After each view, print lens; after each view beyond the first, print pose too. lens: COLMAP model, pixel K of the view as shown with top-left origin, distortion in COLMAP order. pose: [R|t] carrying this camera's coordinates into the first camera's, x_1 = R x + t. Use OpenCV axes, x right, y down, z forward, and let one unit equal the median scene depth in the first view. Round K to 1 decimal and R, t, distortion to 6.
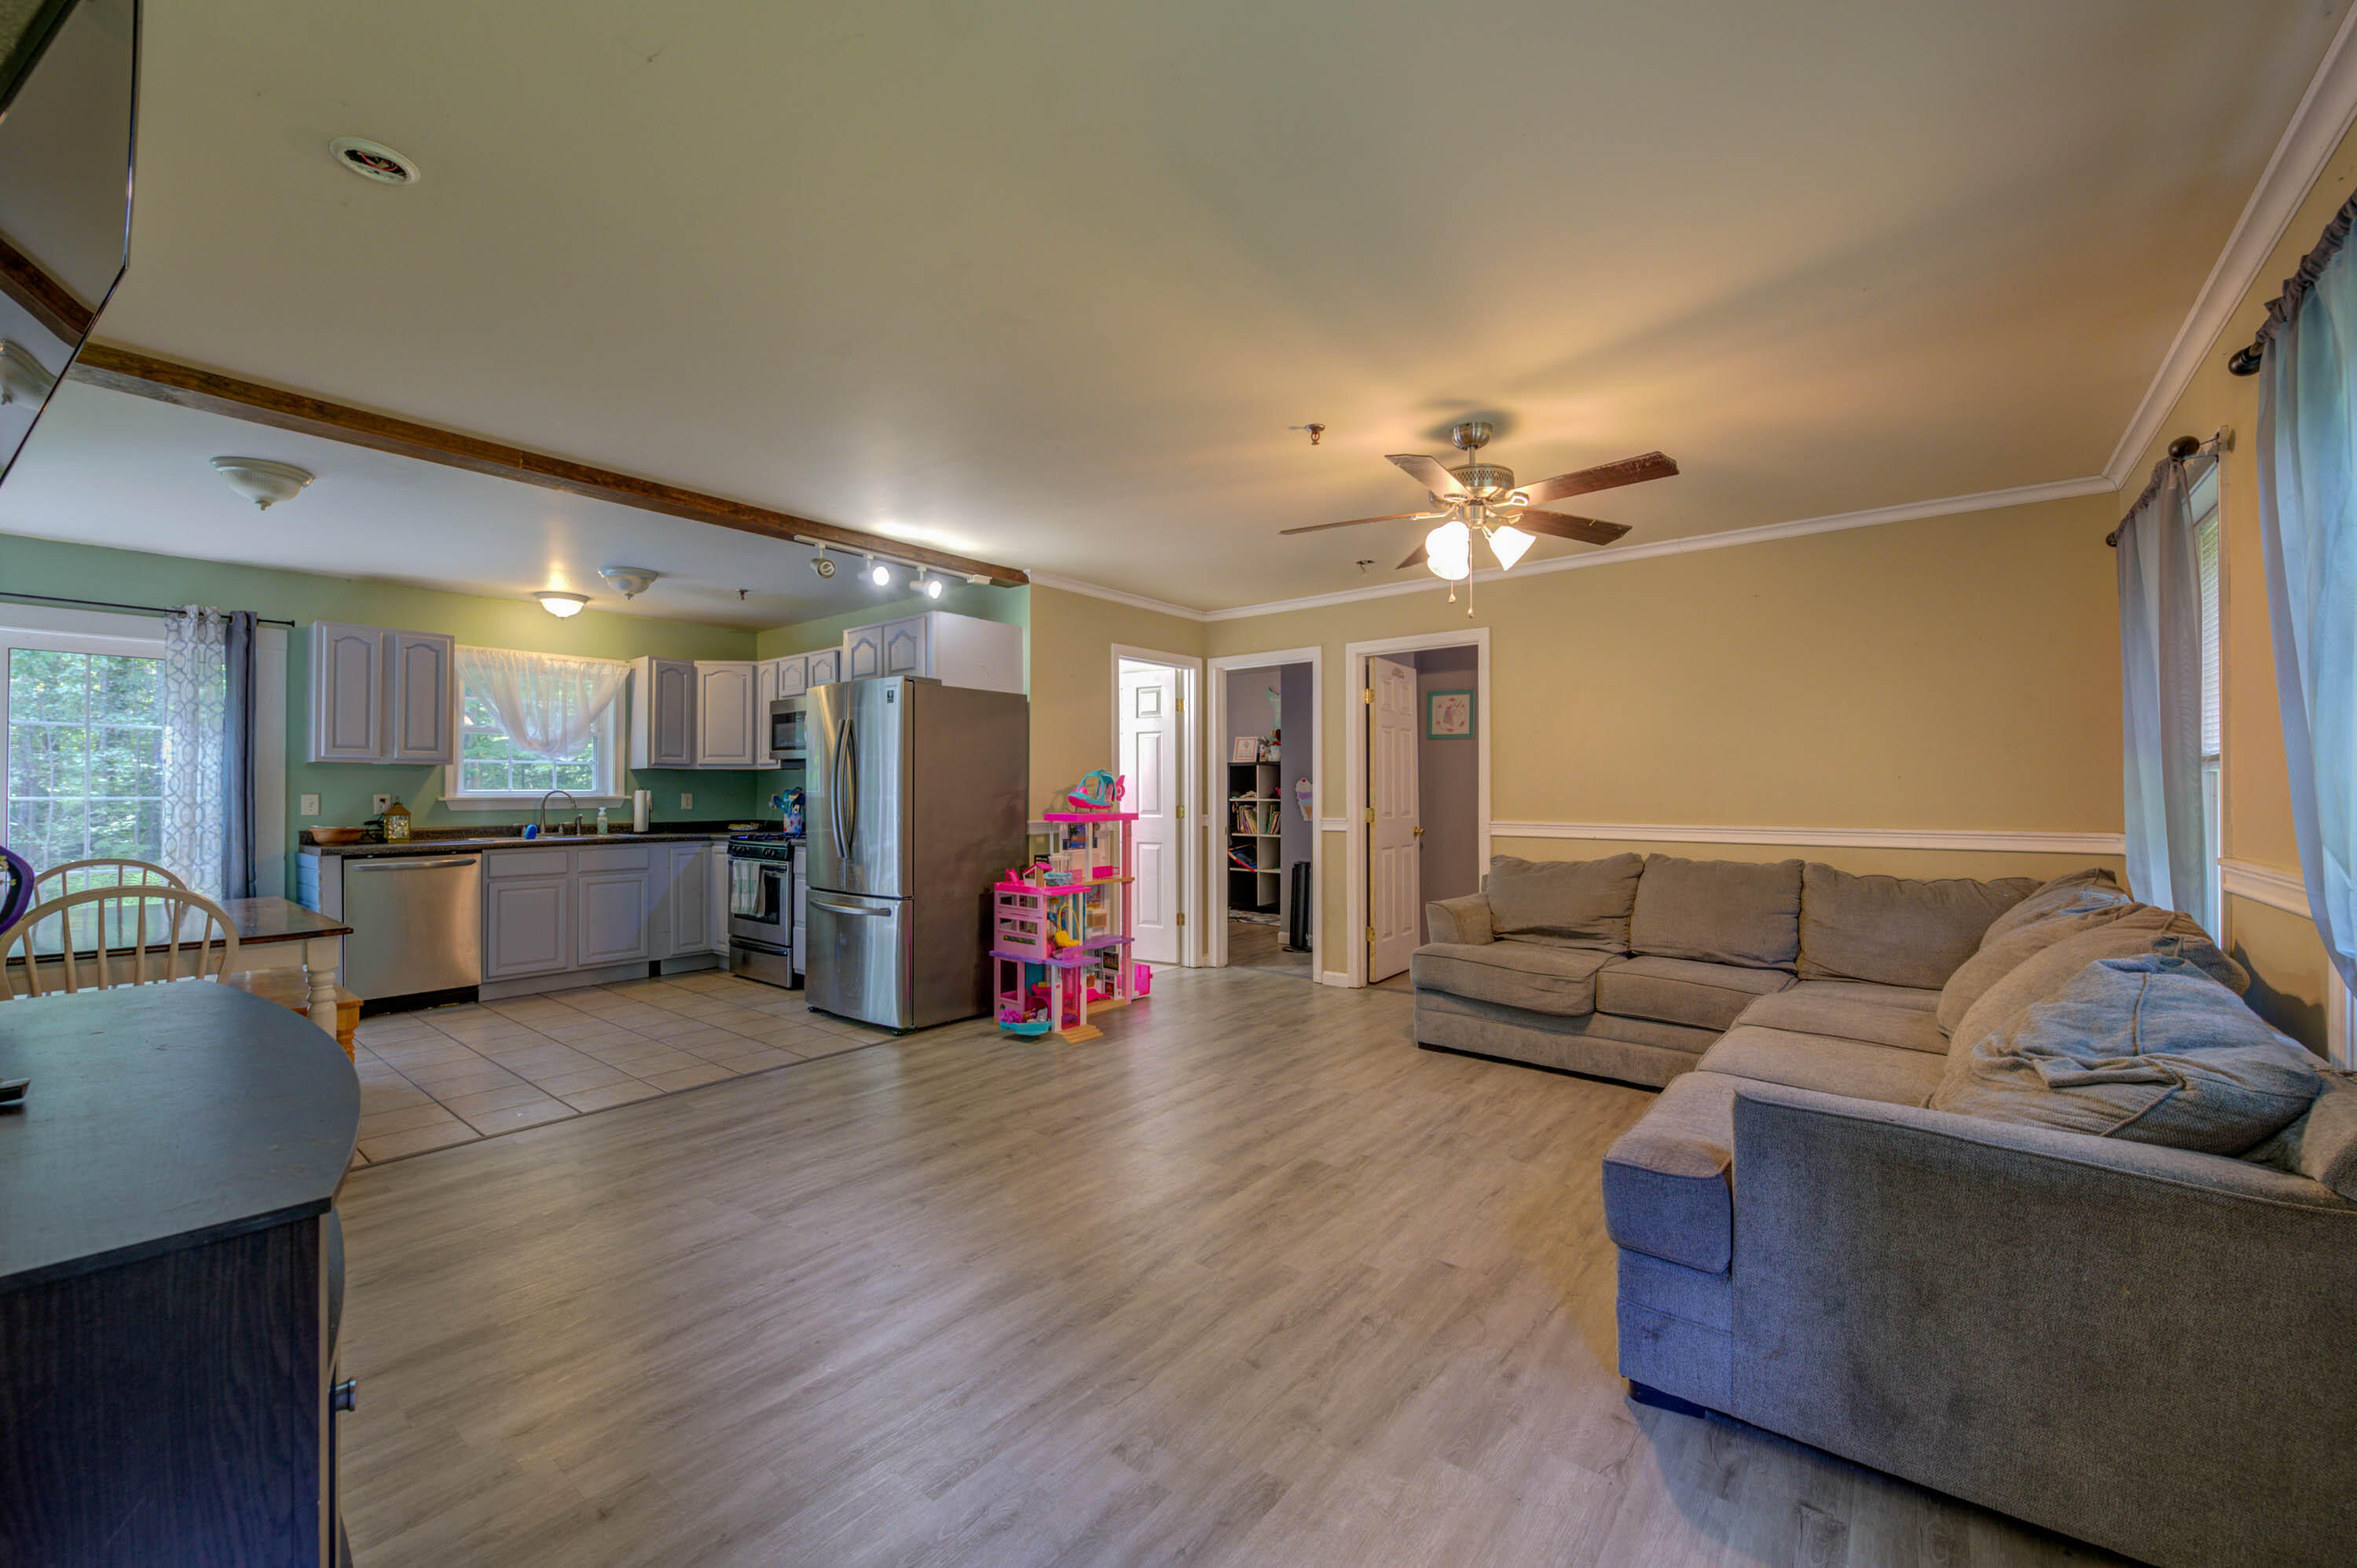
lens RADIAL K [[931.2, 0, 1181.3], [0, 931.2, 787.5], [0, 0, 1]] dist [-0.000593, -0.001248]
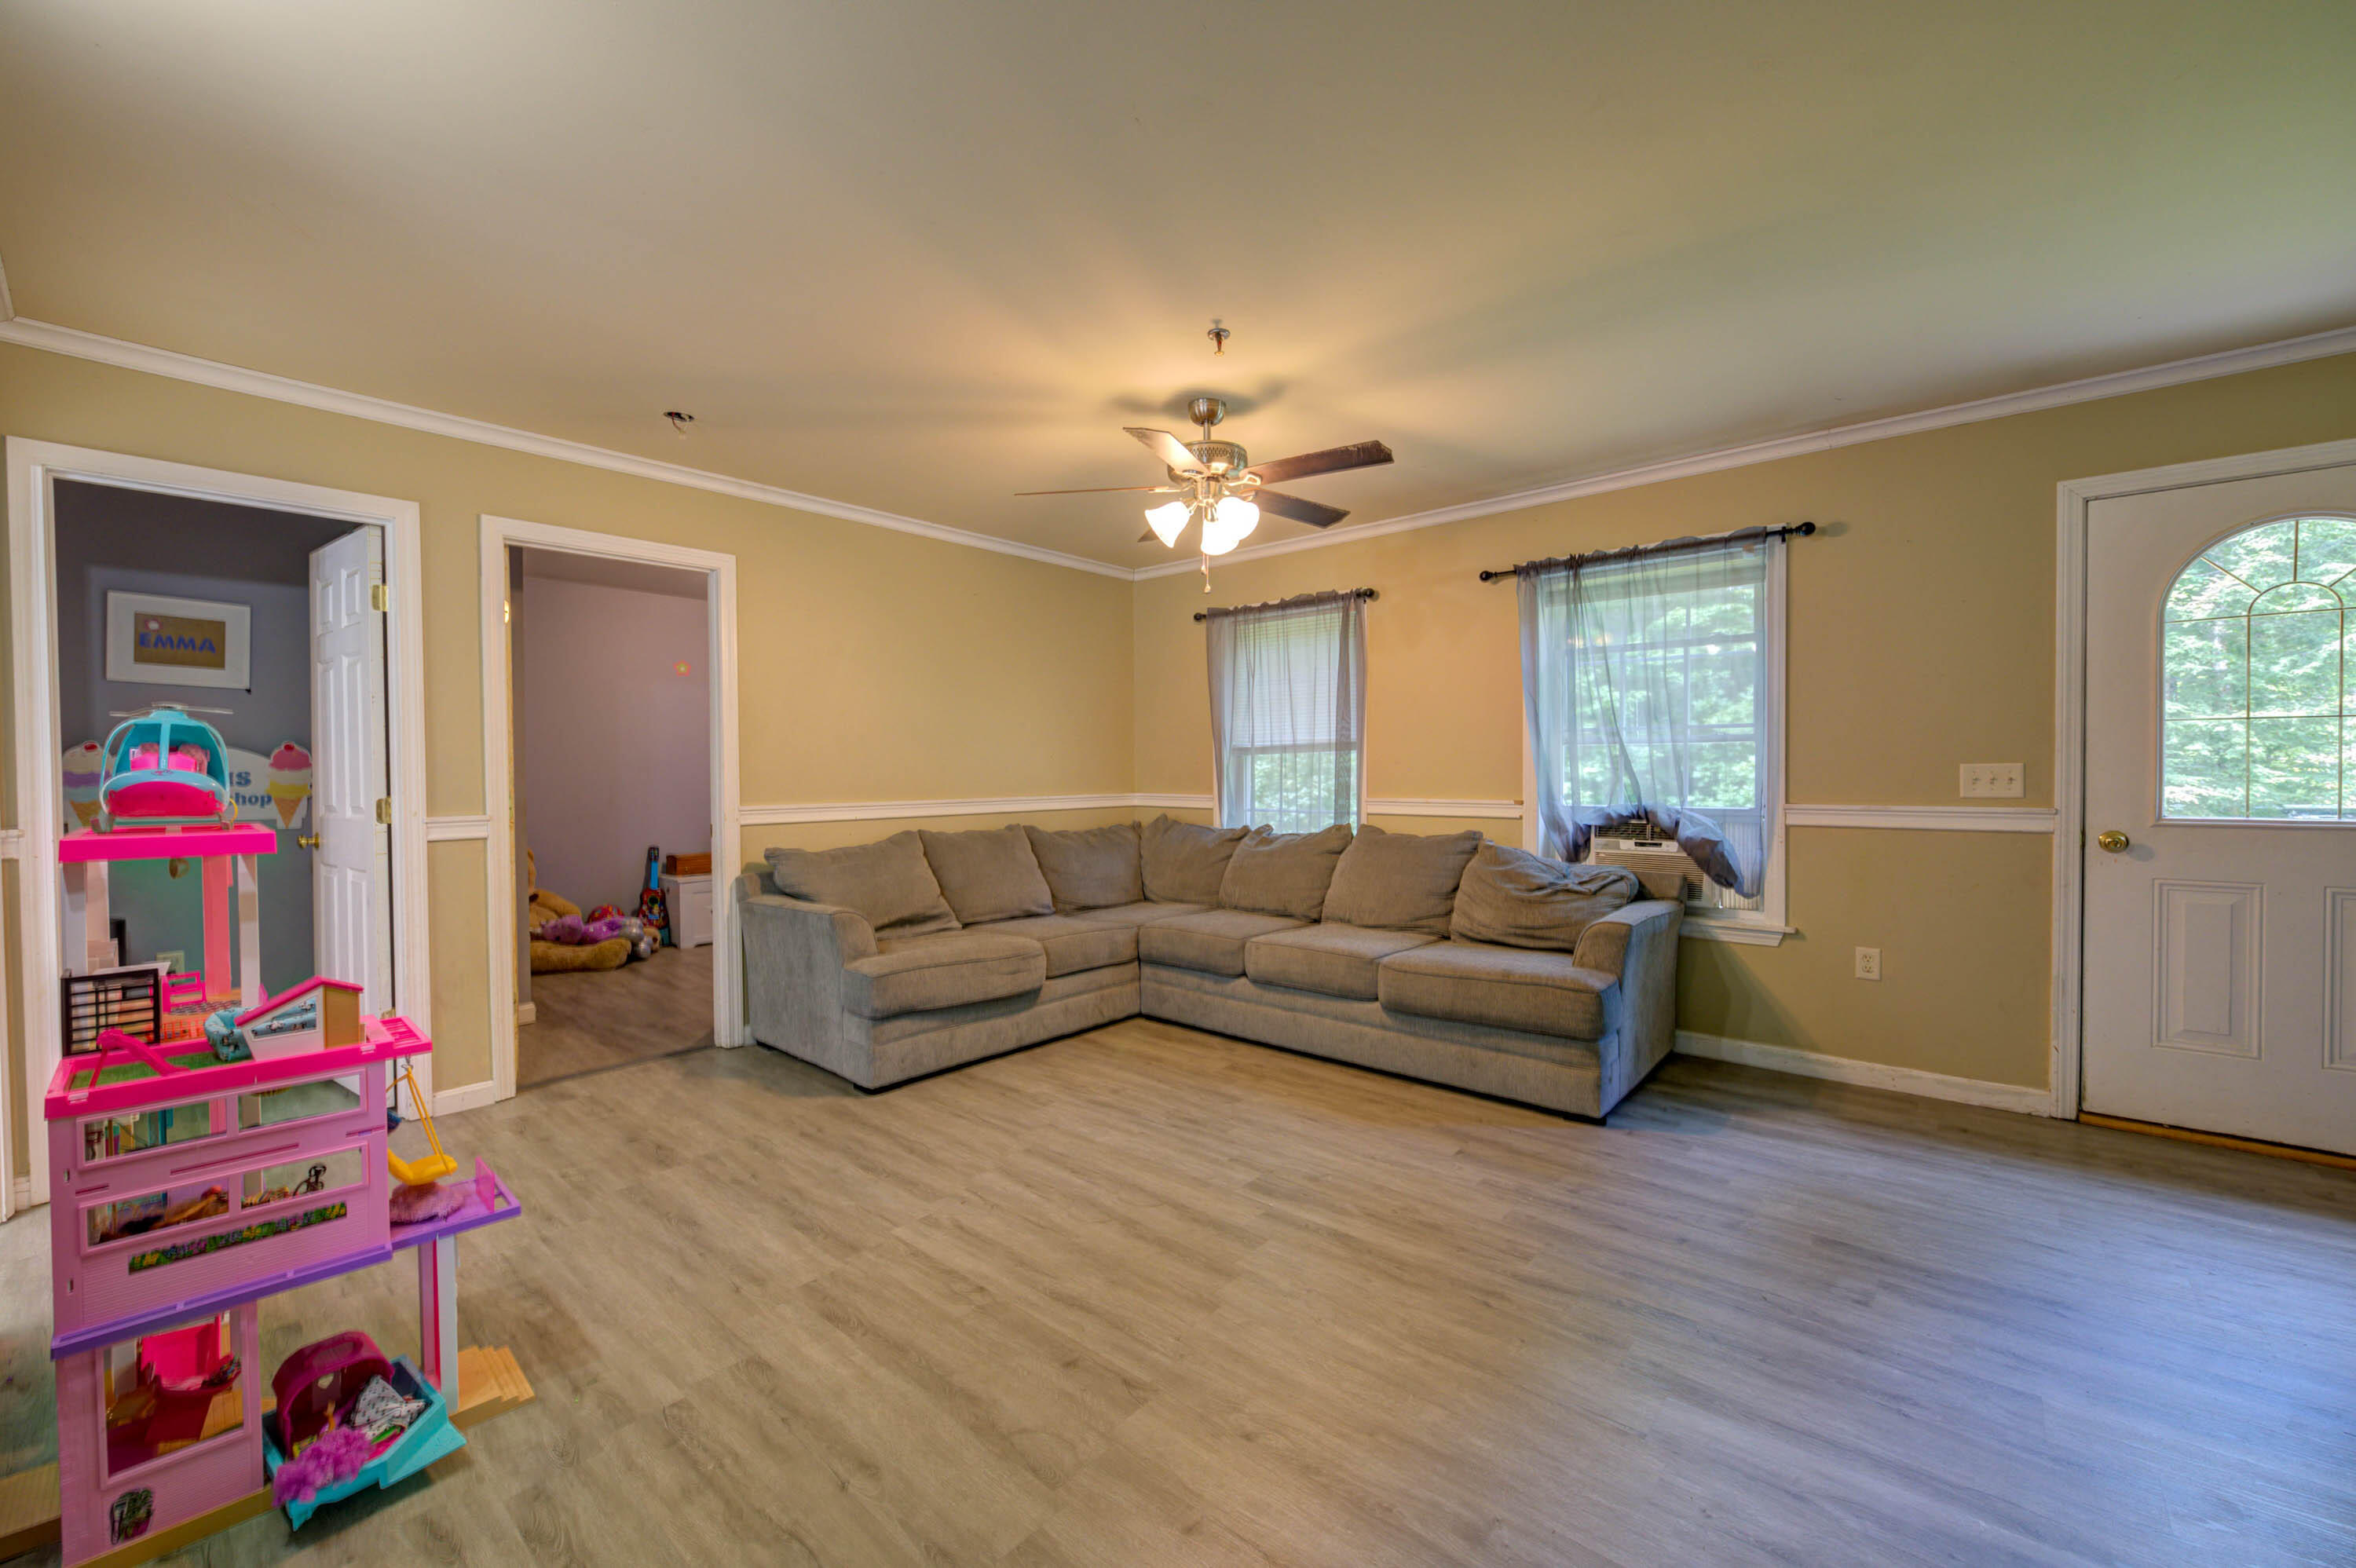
lens RADIAL K [[930.8, 0, 1176.9], [0, 930.8, 775.3], [0, 0, 1]] dist [-0.000593, -0.001248]
pose [[0.044449, -0.013290, 0.998923, -0.638688], [0.003197, 0.999908, 0.013161, 0.002172], [-0.999007, 0.002609, 0.044487, 0.895960]]
